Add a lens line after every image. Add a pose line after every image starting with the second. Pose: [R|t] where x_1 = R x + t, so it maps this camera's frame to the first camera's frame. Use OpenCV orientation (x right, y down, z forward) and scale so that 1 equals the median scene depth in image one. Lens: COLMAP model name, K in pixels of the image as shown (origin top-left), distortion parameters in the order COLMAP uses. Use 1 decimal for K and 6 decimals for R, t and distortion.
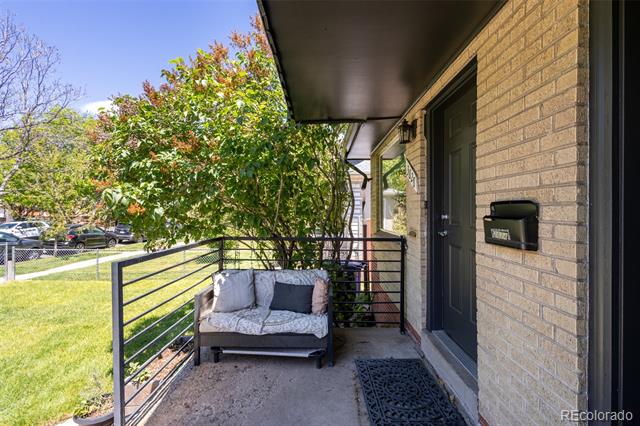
lens RADIAL K [[296.7, 0, 320.0], [0, 296.7, 213.0], [0, 0, 1]] dist [0.012269, -0.001223]
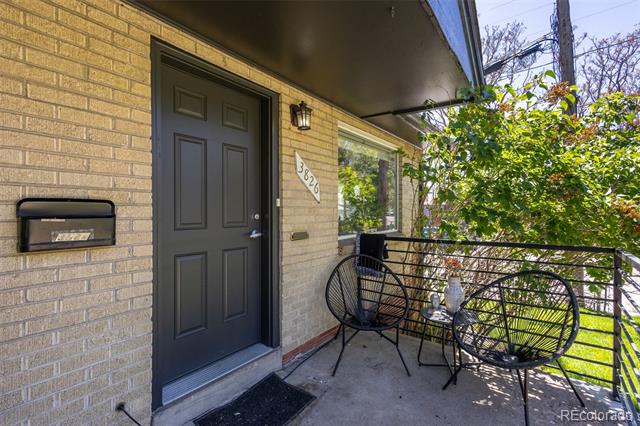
lens RADIAL K [[296.7, 0, 320.0], [0, 296.7, 213.0], [0, 0, 1]] dist [0.012269, -0.001223]
pose [[-0.805027, -0.001839, 0.593236, -0.586015], [0.004886, 0.999941, 0.009731, -0.001651], [-0.593219, 0.010733, -0.804970, 1.427757]]
